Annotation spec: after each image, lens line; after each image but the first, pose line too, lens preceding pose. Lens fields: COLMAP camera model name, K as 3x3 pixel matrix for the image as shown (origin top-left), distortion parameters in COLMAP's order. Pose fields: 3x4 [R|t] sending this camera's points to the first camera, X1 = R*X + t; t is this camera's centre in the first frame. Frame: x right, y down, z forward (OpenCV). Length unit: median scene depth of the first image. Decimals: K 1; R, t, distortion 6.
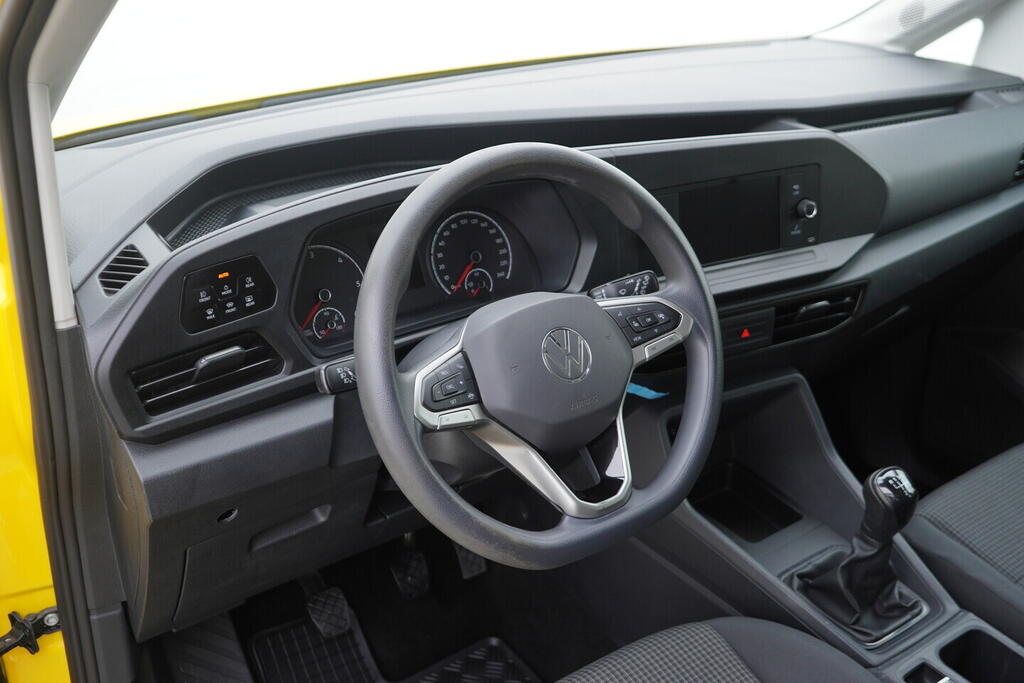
lens RADIAL K [[1059.6, 0, 518.0], [0, 1059.6, 344.1], [0, 0, 1]] dist [-0.006692, 0.000000]
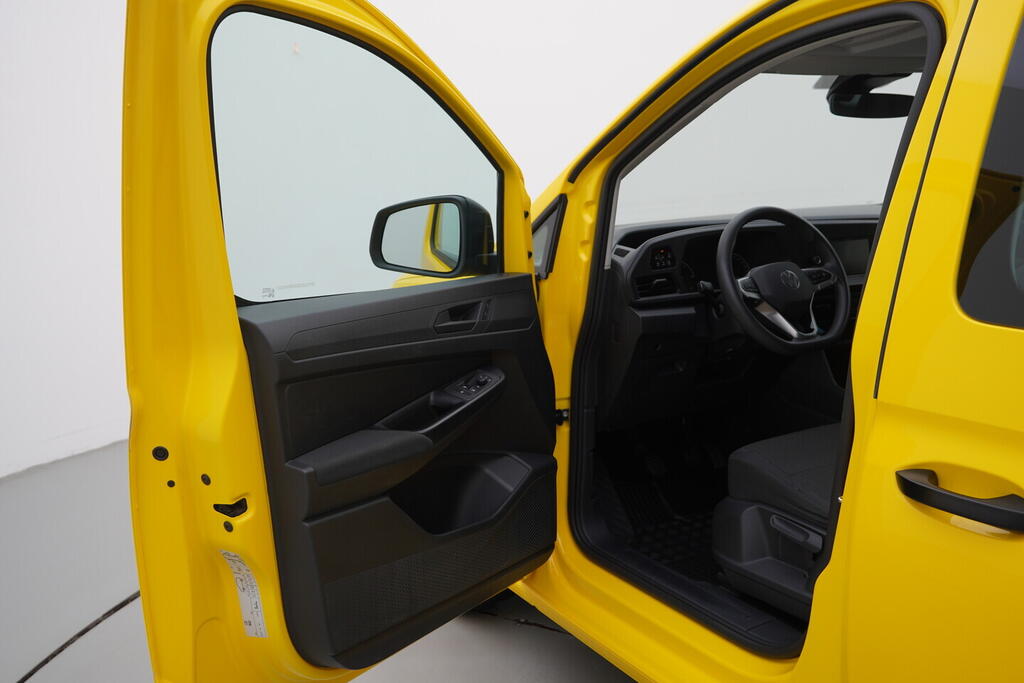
lens RADIAL K [[1059.6, 0, 506.8], [0, 1059.6, 341.3], [0, 0, 1]] dist [-0.006692, 0.000000]
pose [[0.995027, -0.013414, -0.098695, -0.382668], [-0.012625, 0.965911, -0.258565, 0.816780], [0.098799, 0.258526, 0.960939, -1.511130]]
